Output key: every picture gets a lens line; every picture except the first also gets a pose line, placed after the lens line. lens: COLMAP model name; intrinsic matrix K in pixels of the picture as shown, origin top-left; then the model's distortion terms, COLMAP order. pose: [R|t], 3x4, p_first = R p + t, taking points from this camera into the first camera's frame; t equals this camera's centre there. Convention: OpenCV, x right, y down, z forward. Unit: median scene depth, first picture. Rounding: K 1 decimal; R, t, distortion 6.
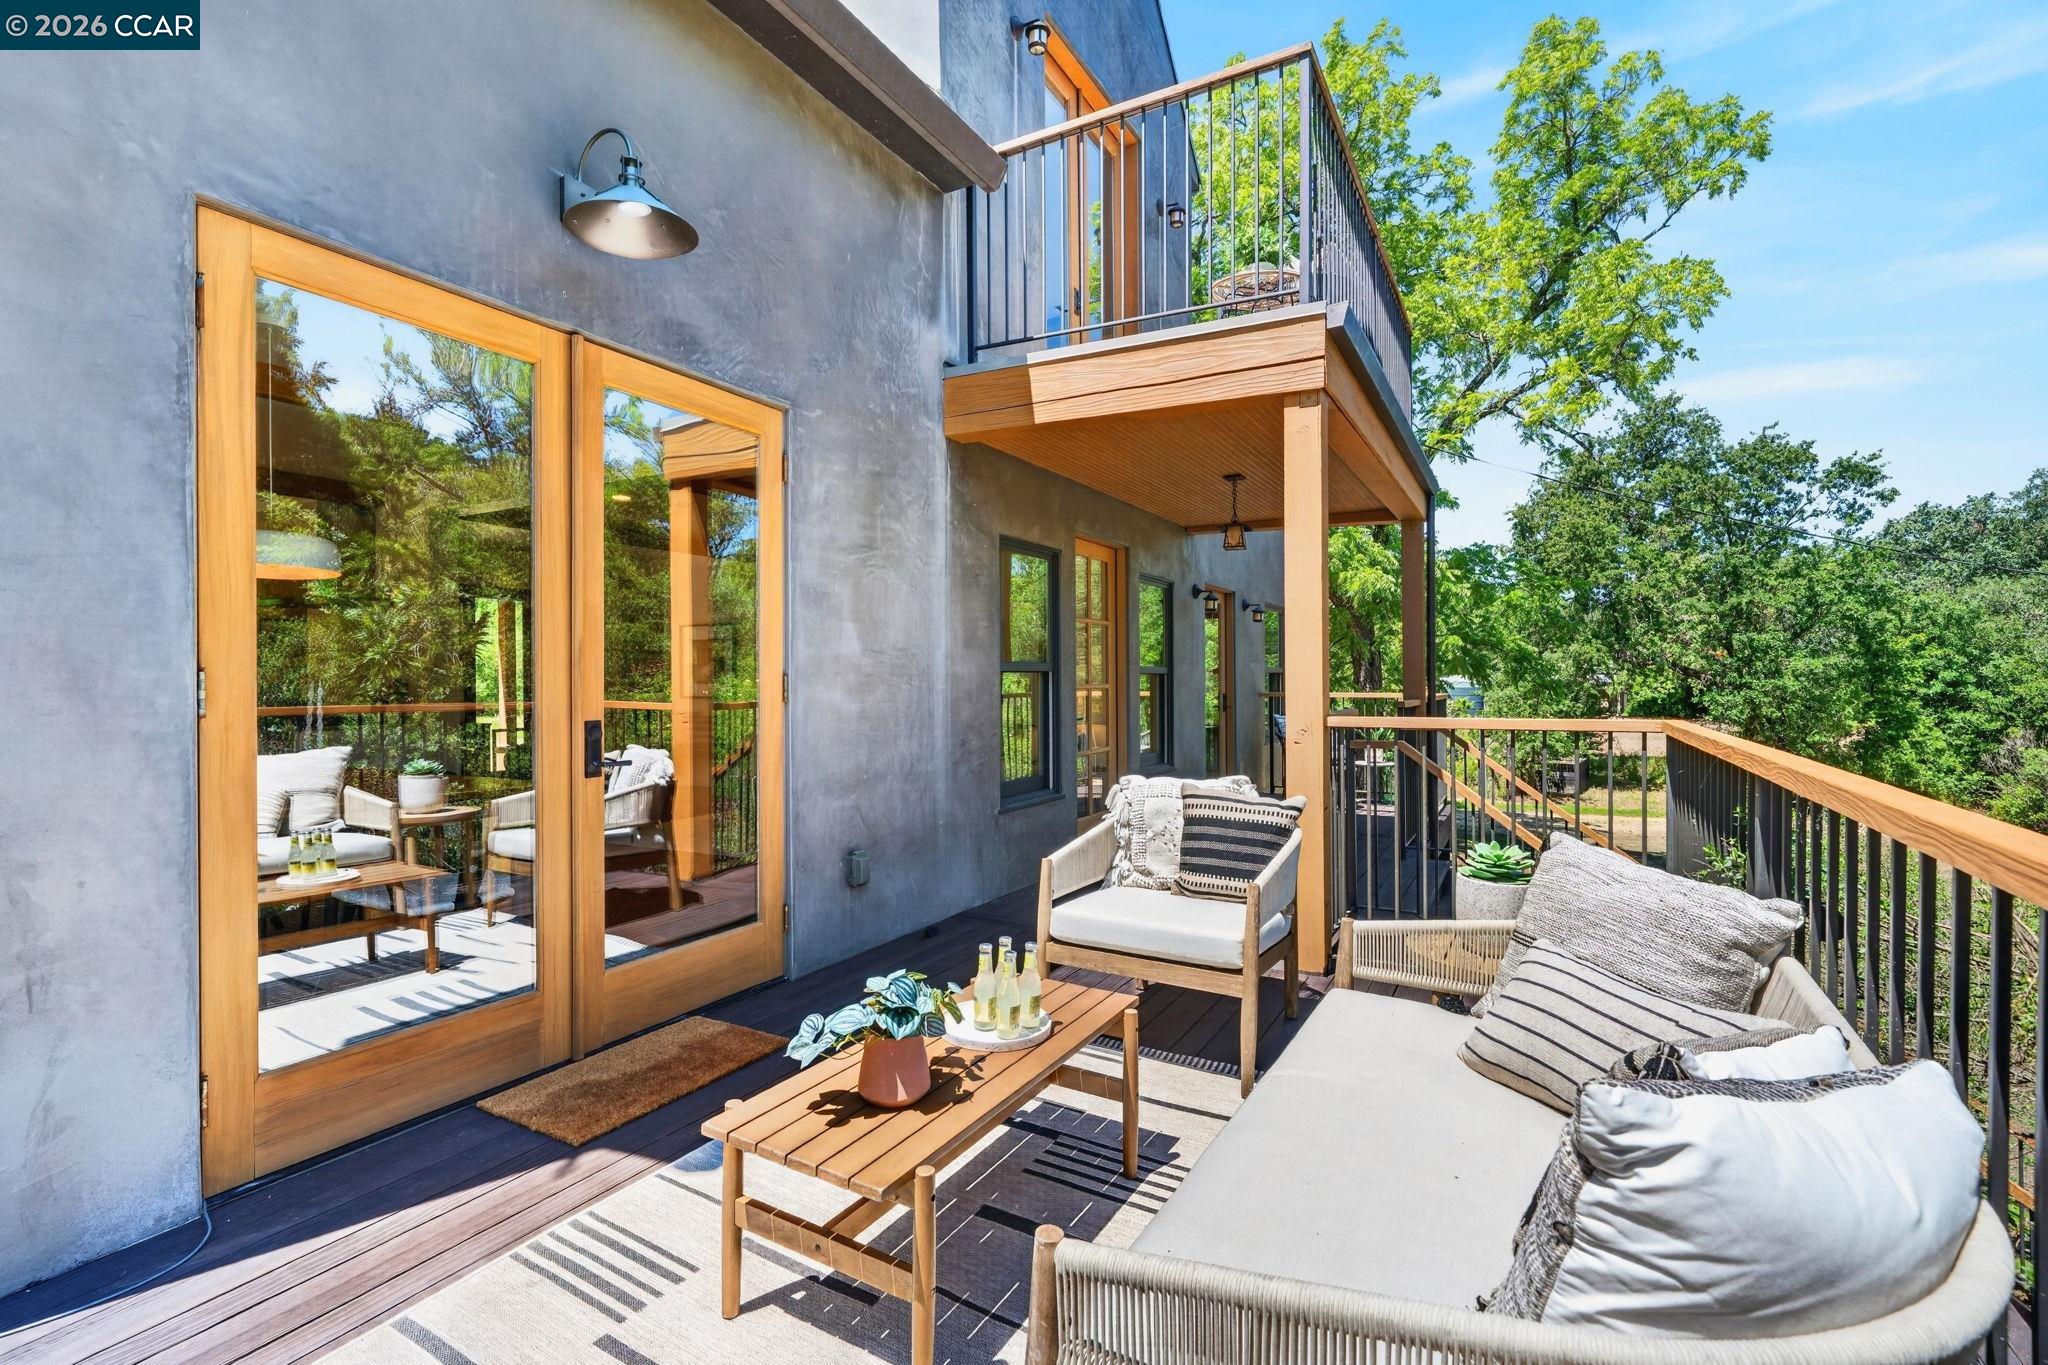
lens RADIAL K [[896.2, 0, 1024.7], [0, 896.2, 686.8], [0, 0, 1]] dist [0.003425, -0.000635]
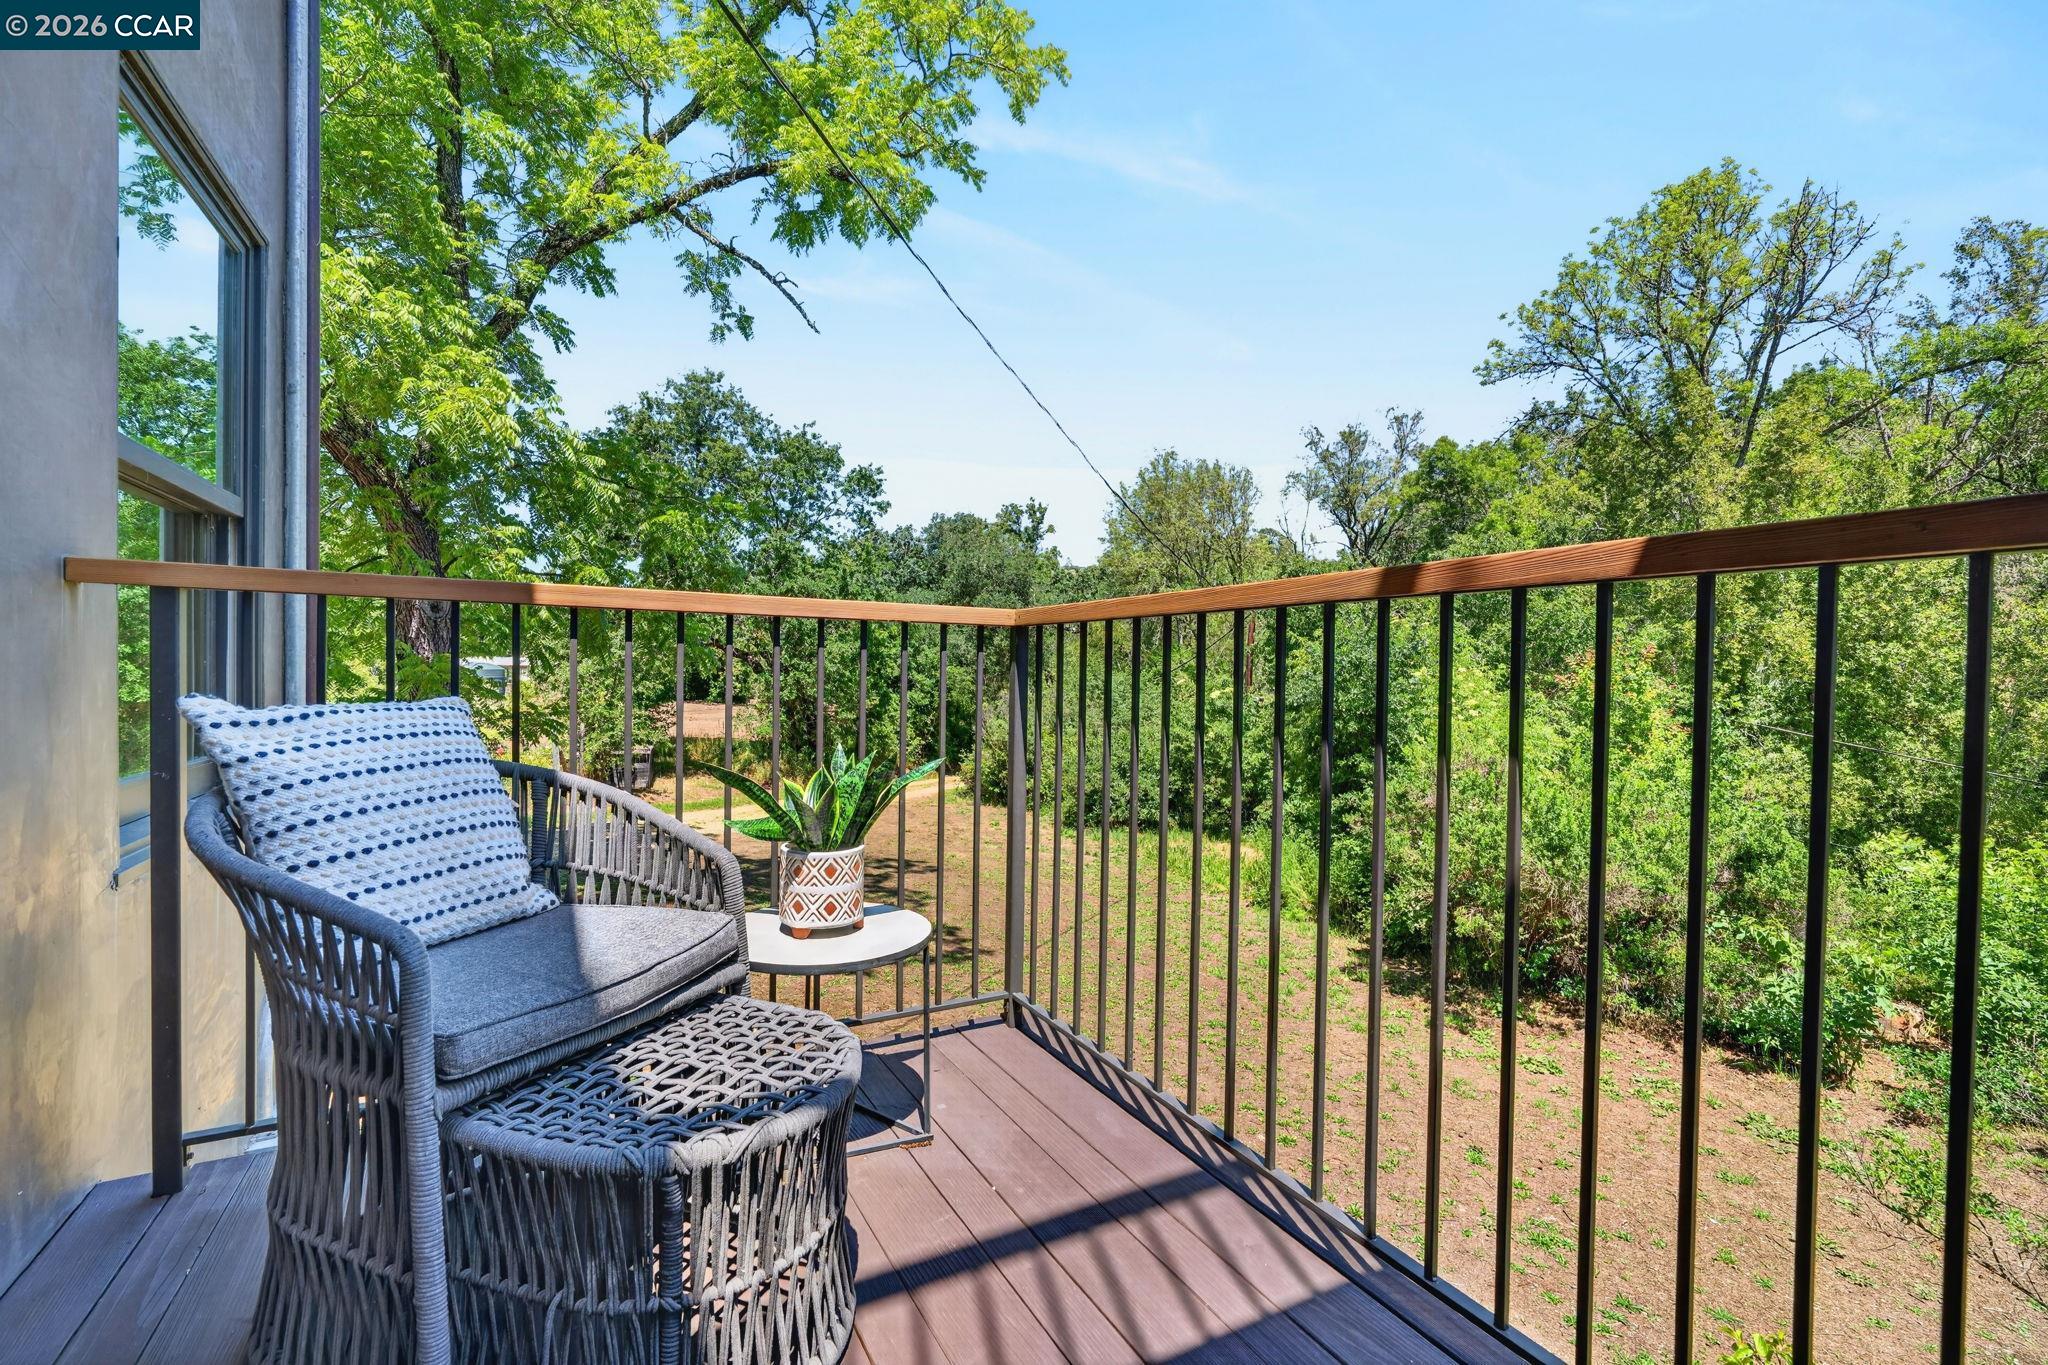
lens RADIAL K [[896.2, 0, 1027.7], [0, 896.2, 689.8], [0, 0, 1]] dist [0.003425, -0.000635]
pose [[0.524193, -0.006972, 0.851571, 0.059354], [-0.009646, 0.999854, 0.014123, 0.007662], [-0.851545, -0.015618, 0.524049, 0.220229]]
